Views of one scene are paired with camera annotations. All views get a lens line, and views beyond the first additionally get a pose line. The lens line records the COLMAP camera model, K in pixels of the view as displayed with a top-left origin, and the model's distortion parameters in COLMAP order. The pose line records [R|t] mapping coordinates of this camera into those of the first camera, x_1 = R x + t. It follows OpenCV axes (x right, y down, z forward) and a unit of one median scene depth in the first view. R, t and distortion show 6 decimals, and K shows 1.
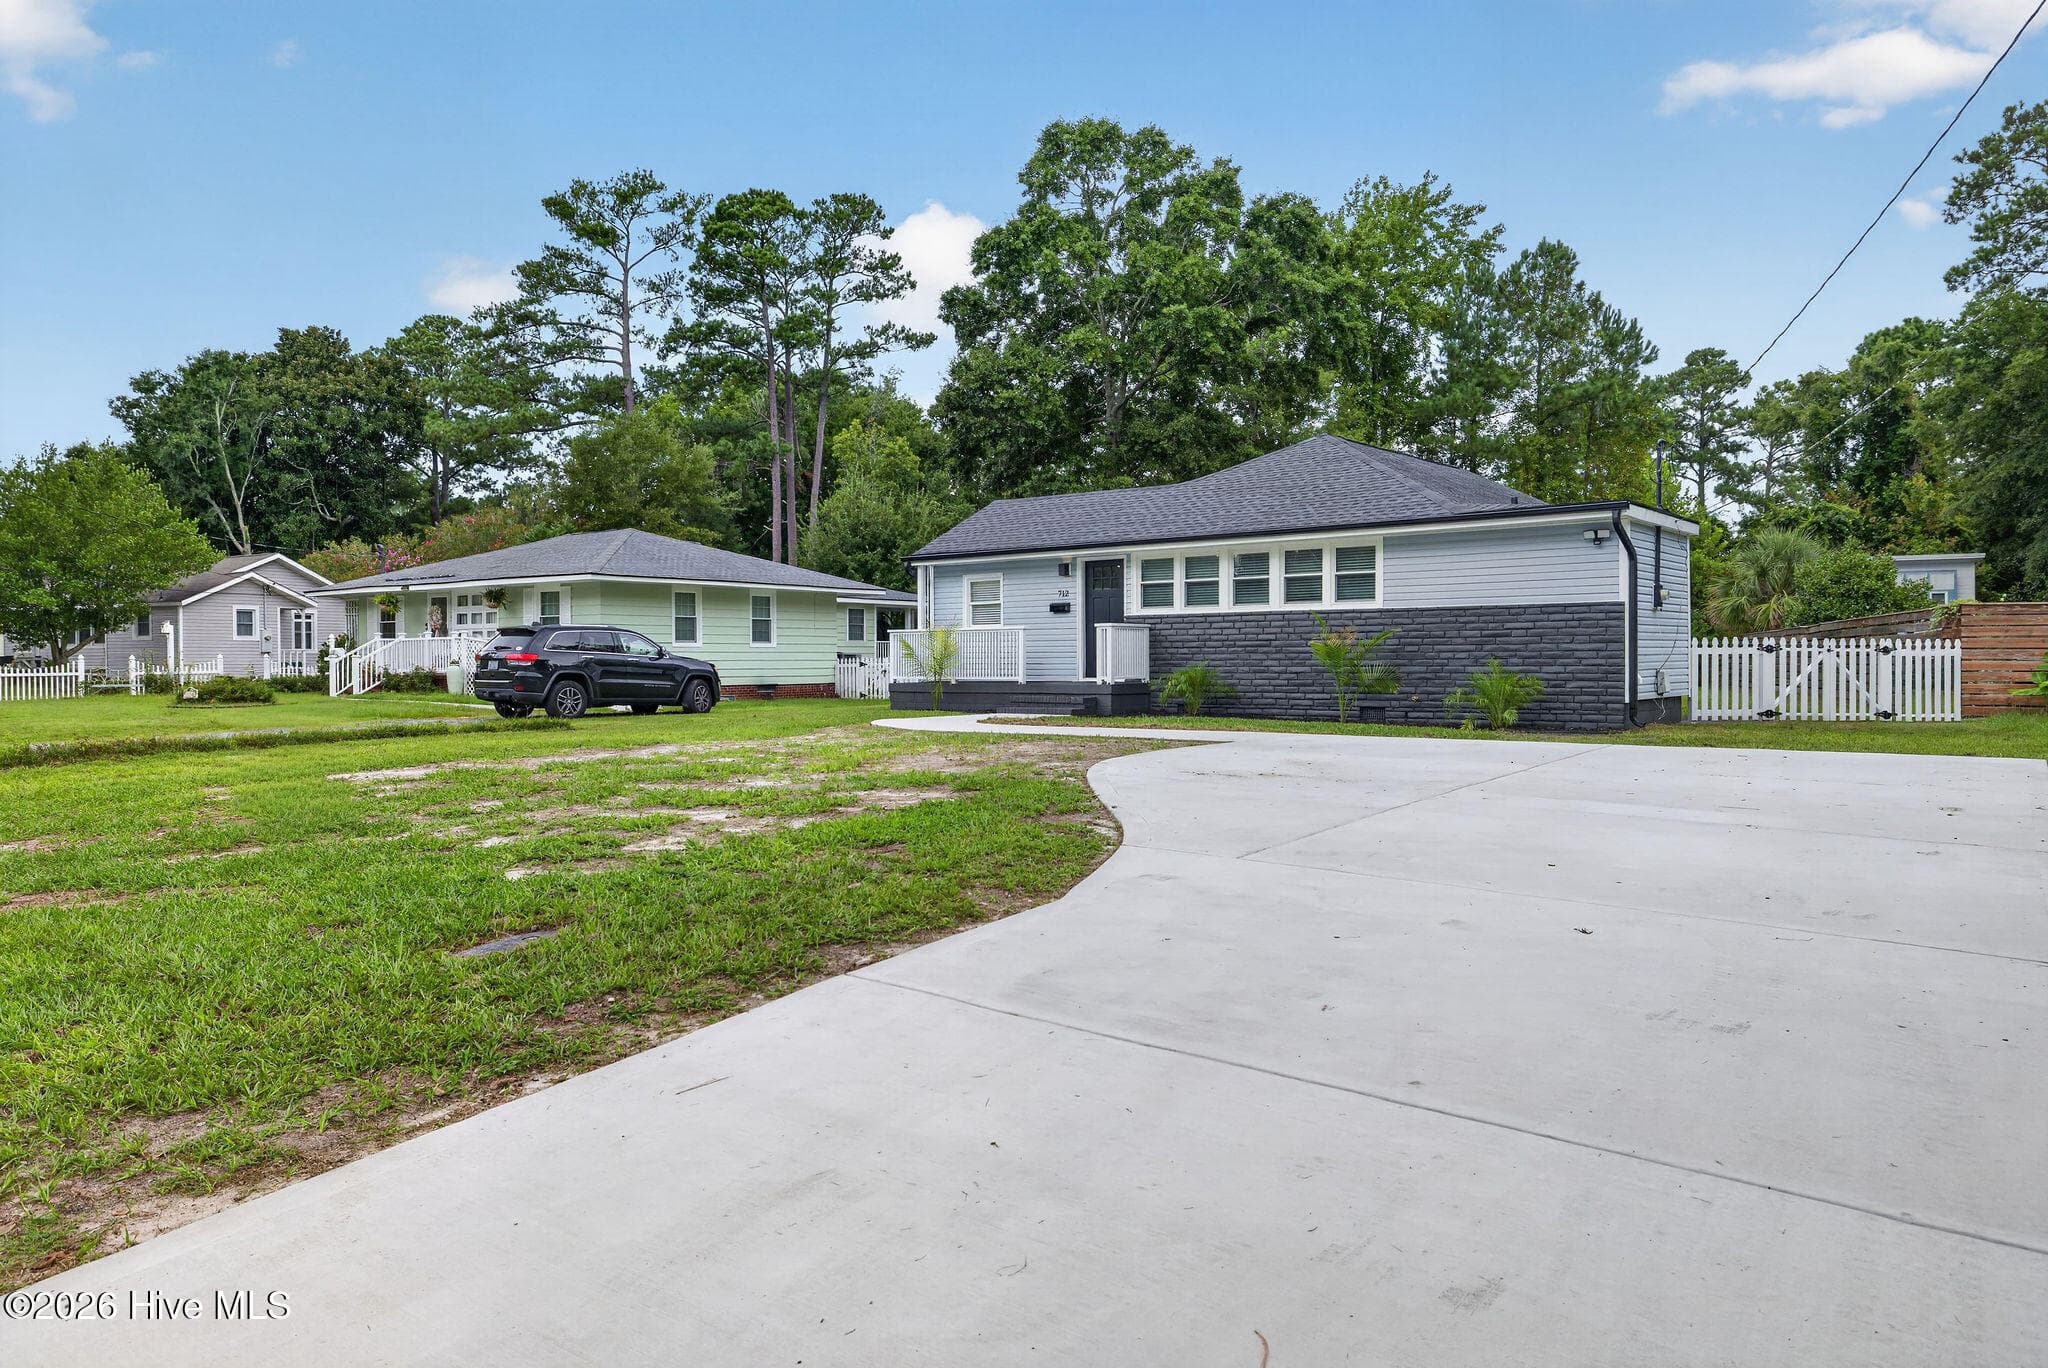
lens RADIAL K [[1355.2, 0, 1024.0], [0, 1355.2, 684.0], [0, 0, 1]] dist [0.005149, 0.002946]
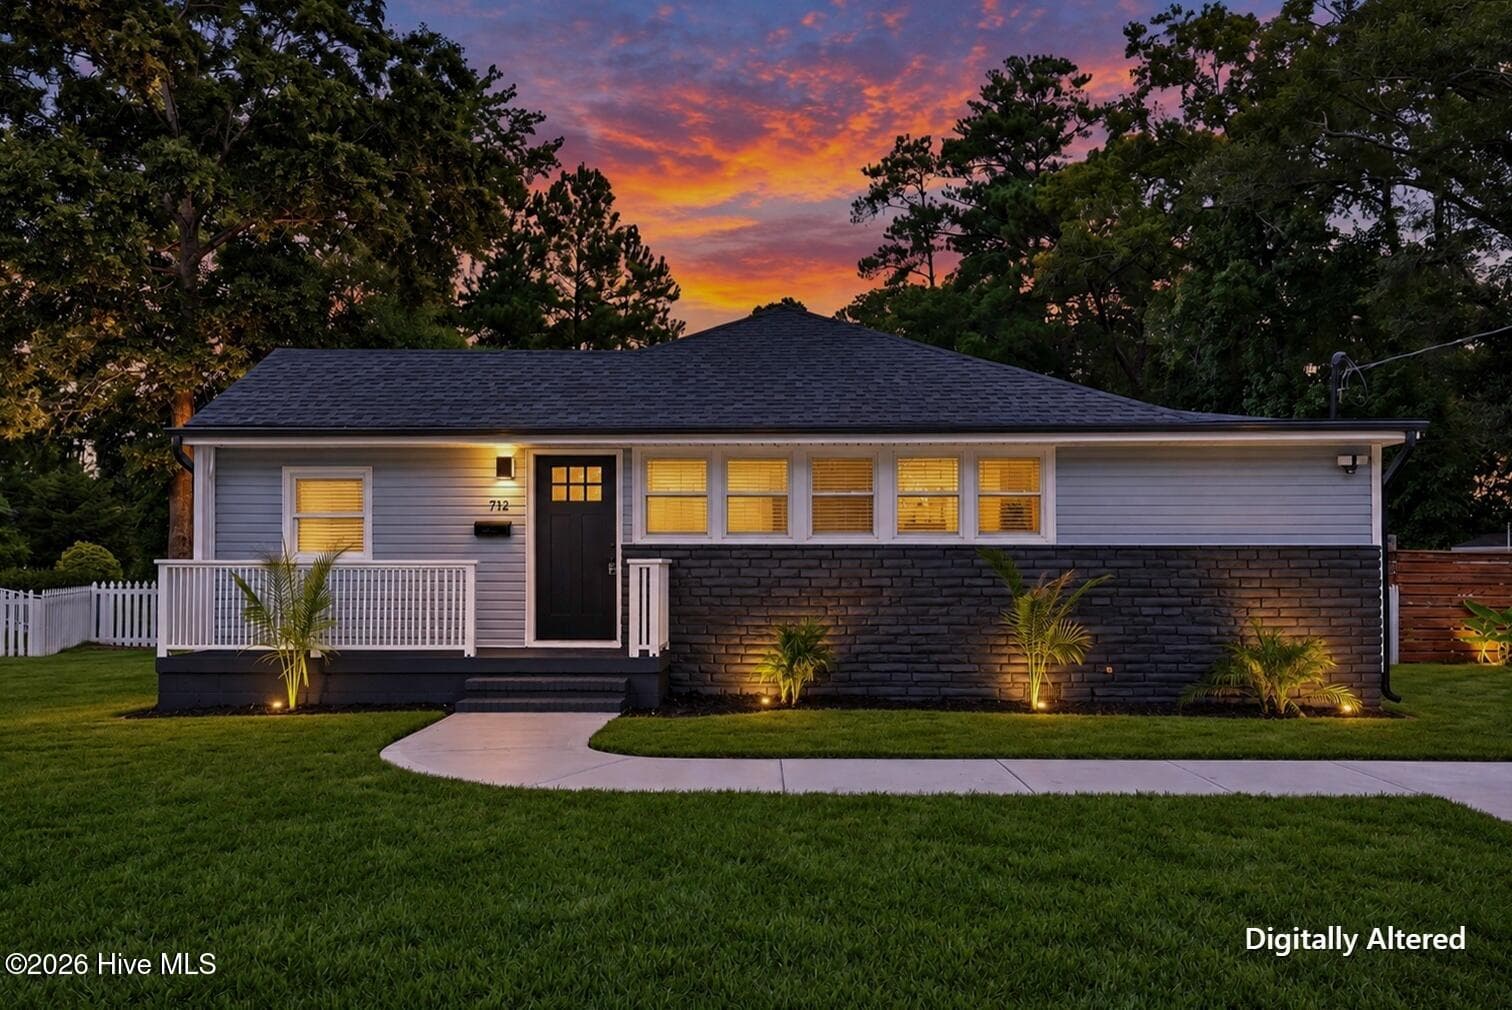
lens RADIAL K [[1283.2, 0, 756.1], [0, 1283.2, 546.7], [0, 0, 1]] dist [0.006516, -0.000993]
pose [[0.788405, 0.018380, 0.614881, -0.097742], [0.005886, 0.999282, -0.037419, -0.010548], [-0.615128, 0.033120, 0.787731, 0.195078]]
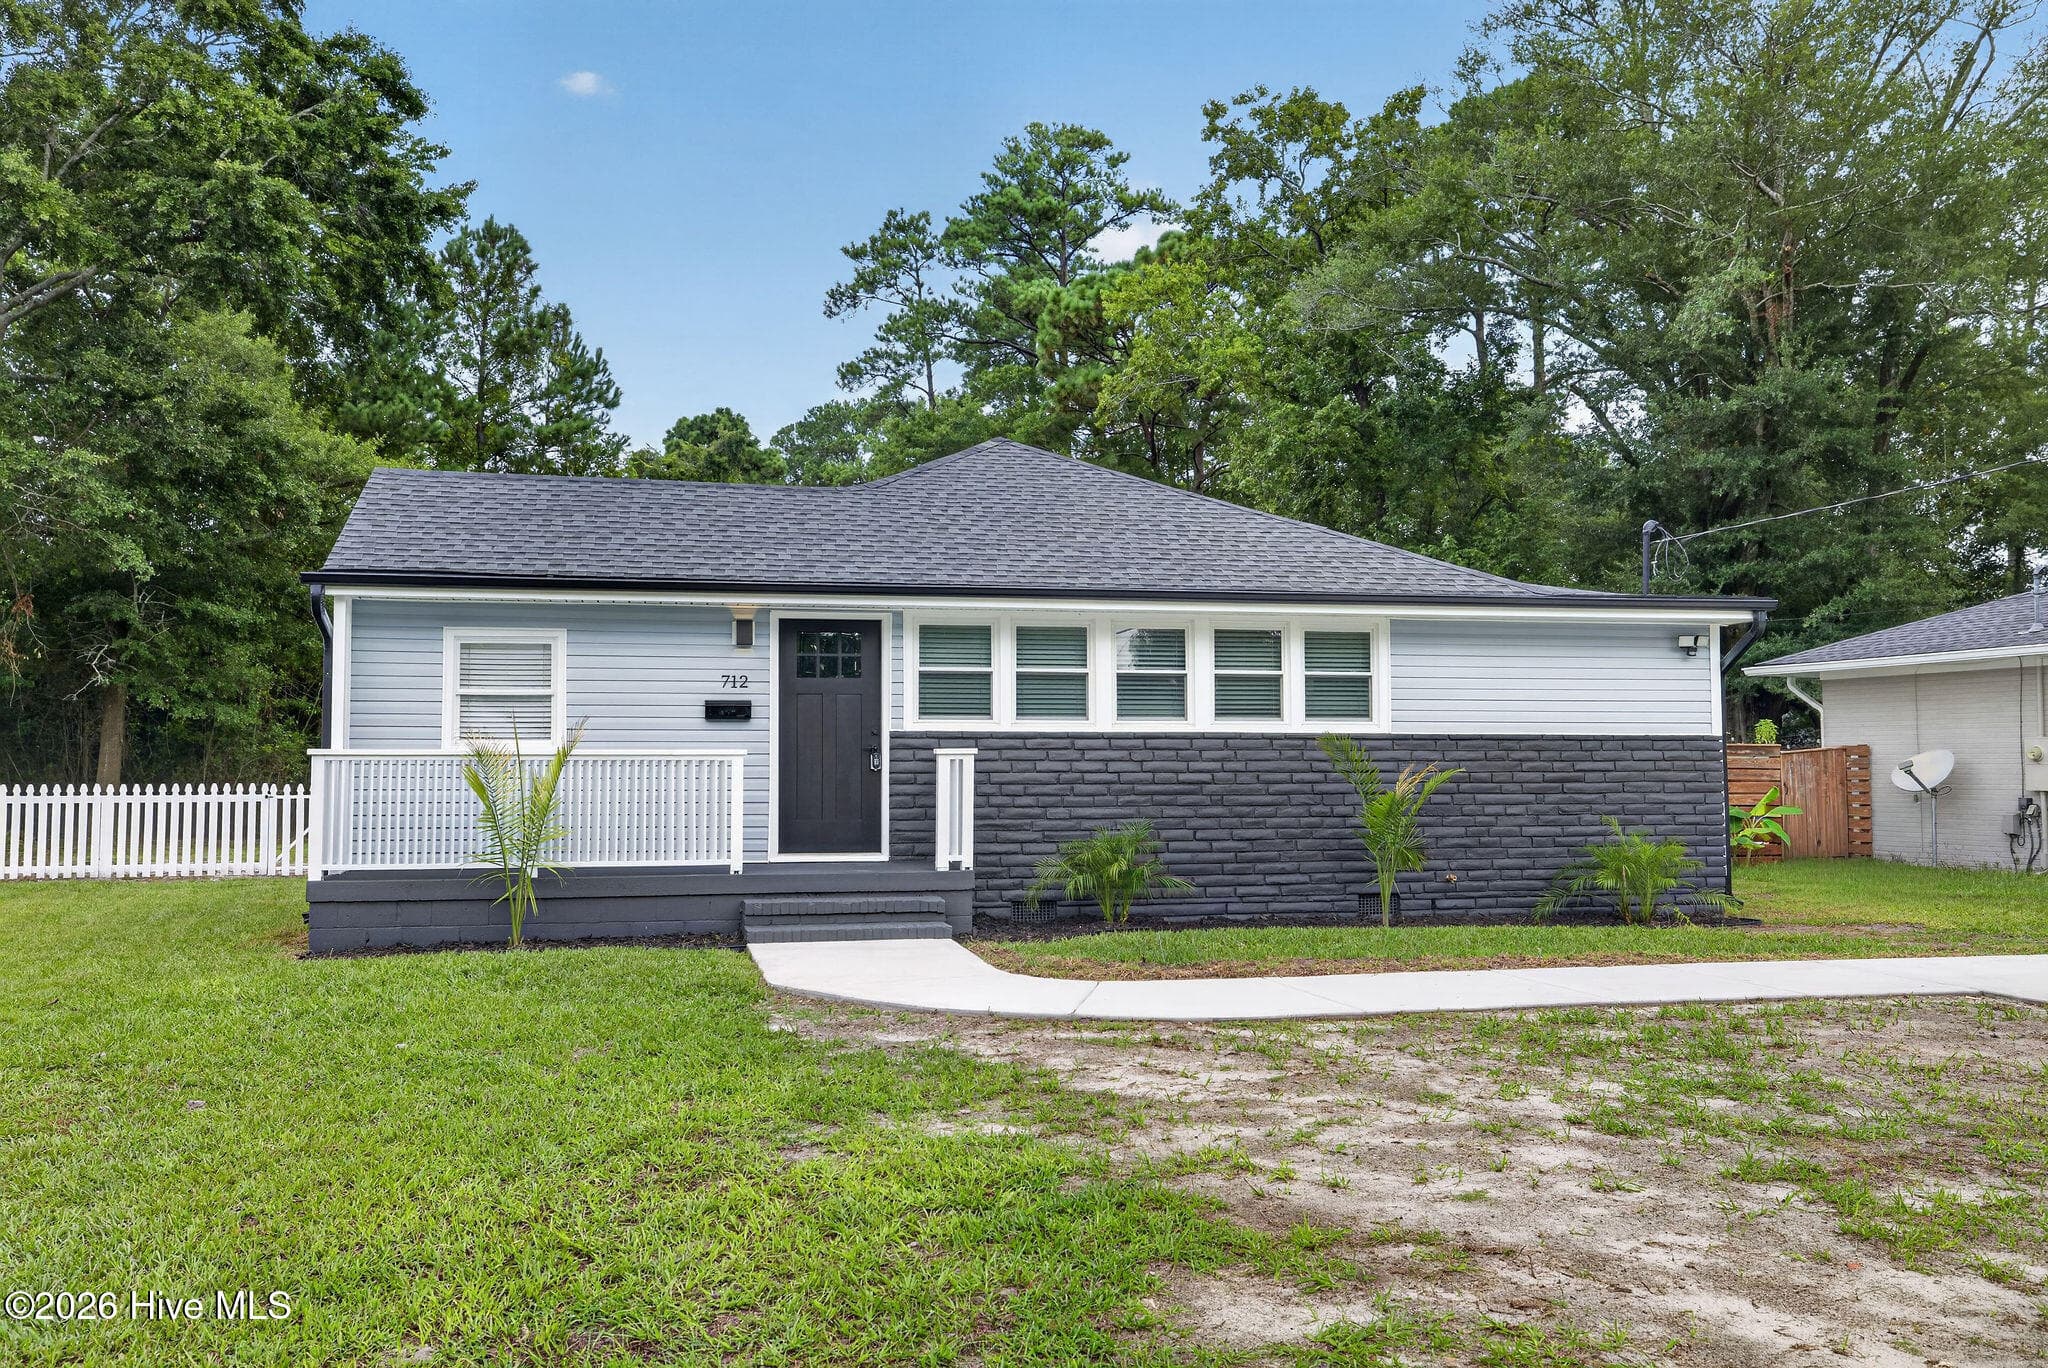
lens RADIAL K [[1693.6, 0, 1027.3], [0, 1693.6, 684.7], [0, 0, 1]] dist [0.007491, -0.000046]
pose [[0.618357, 0.045009, 0.784608, -0.157078], [0.011815, 0.997713, -0.066546, -0.009937], [-0.785809, 0.050420, 0.616411, 0.226268]]
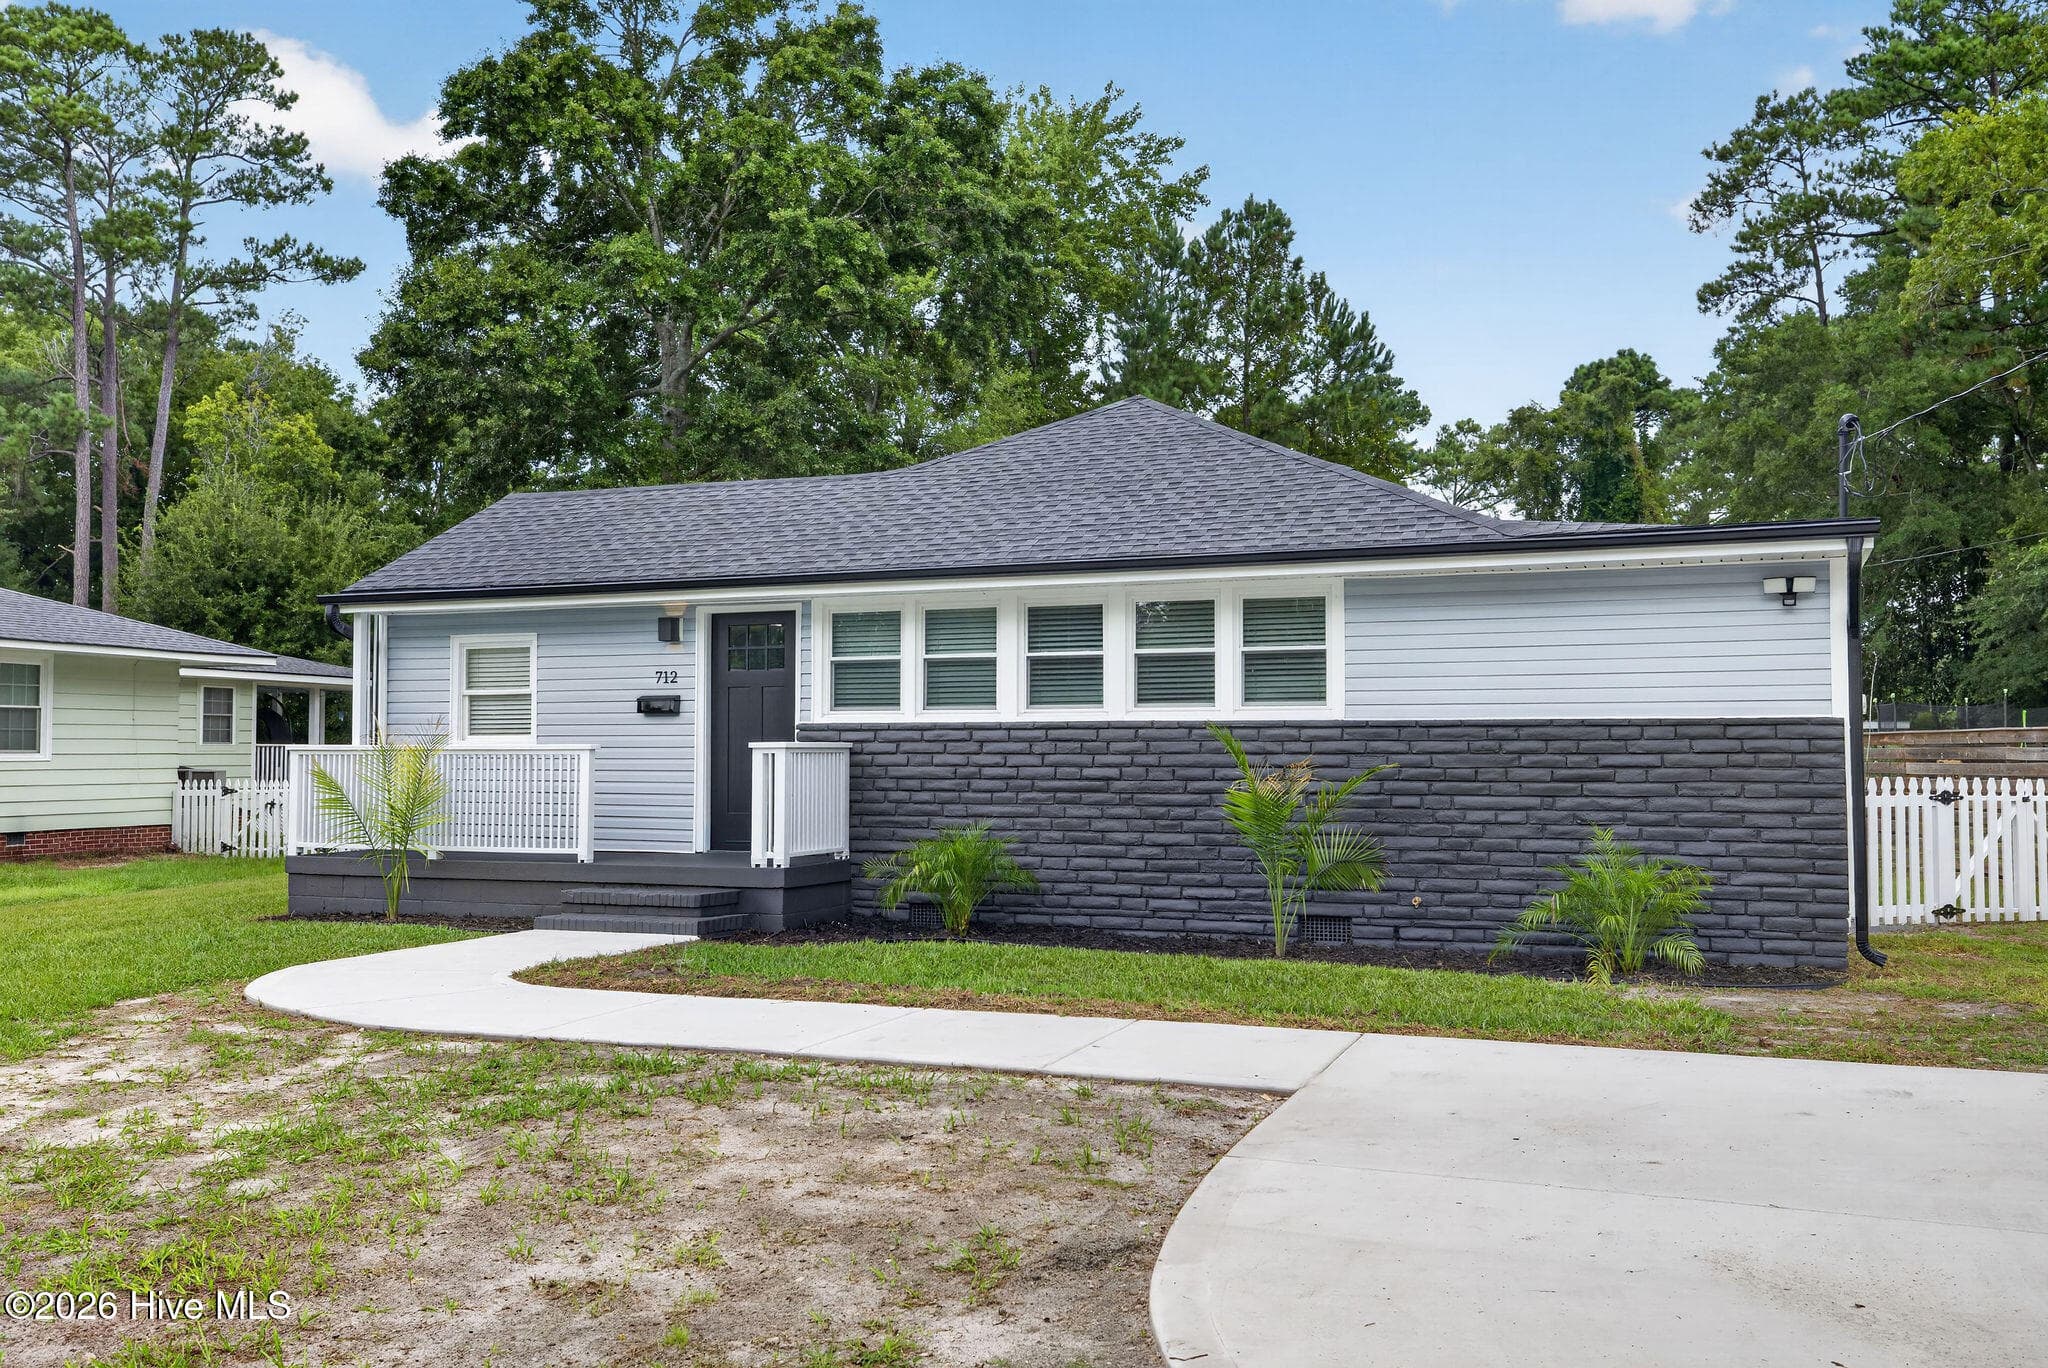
lens RADIAL K [[1779.3, 0, 1017.0], [0, 1779.3, 688.1], [0, 0, 1]] dist [0.002832, -0.002064]
pose [[0.956116, 0.015057, 0.292603, -0.016145], [0.000808, 0.998539, -0.054022, -0.011177], [-0.292989, 0.051888, 0.954707, 0.139745]]
